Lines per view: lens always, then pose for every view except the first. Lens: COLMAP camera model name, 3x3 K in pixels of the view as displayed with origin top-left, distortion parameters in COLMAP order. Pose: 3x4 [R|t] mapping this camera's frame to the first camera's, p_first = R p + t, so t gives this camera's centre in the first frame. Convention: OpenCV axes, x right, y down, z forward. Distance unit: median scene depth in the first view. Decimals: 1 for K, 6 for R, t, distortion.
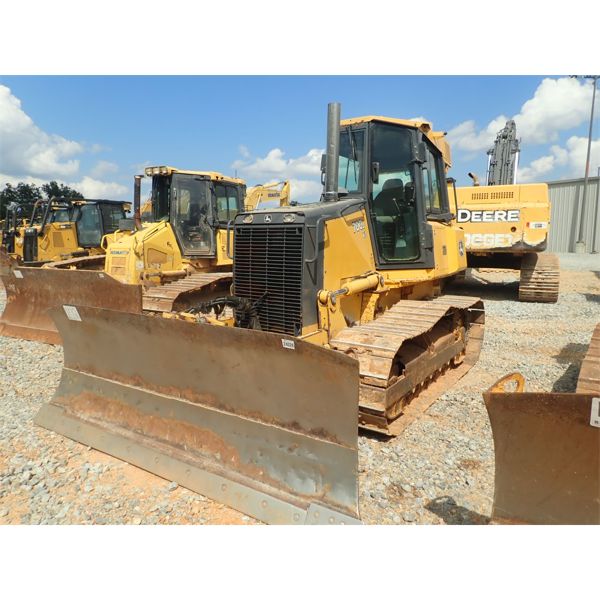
lens RADIAL K [[426.6, 0, 300.0], [0, 426.6, 300.0], [0, 0, 1]] dist [0.000575, -0.002170]
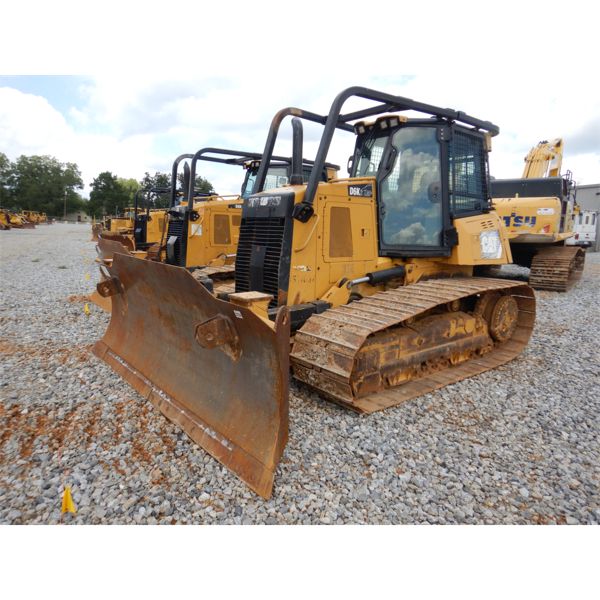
lens RADIAL K [[426.6, 0, 300.0], [0, 426.6, 300.0], [0, 0, 1]] dist [0.000575, -0.002170]
pose [[0.969271, 0.064191, -0.237474, -0.537646], [-0.060072, 0.997892, 0.024551, -0.101899], [0.238550, -0.009531, 0.971084, 0.718526]]
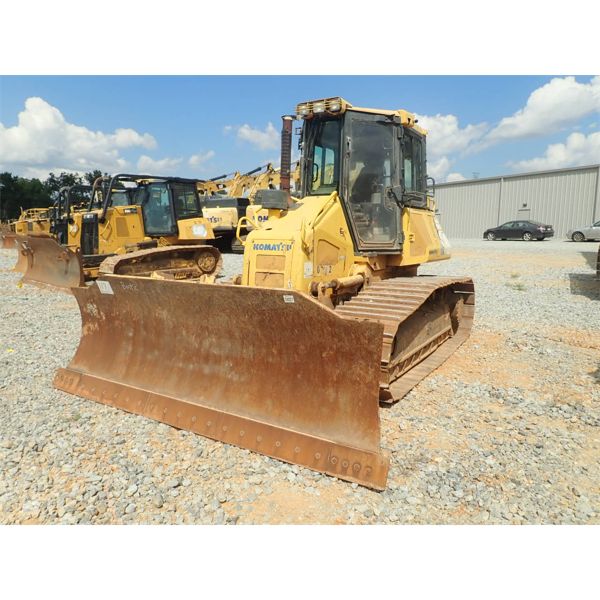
lens RADIAL K [[426.6, 0, 300.0], [0, 426.6, 300.0], [0, 0, 1]] dist [0.000575, -0.002170]
pose [[0.997320, 0.007098, -0.072817, -0.179467], [-0.005078, 0.999598, 0.027885, -0.029641], [0.072985, -0.027441, 0.996955, 0.227612]]
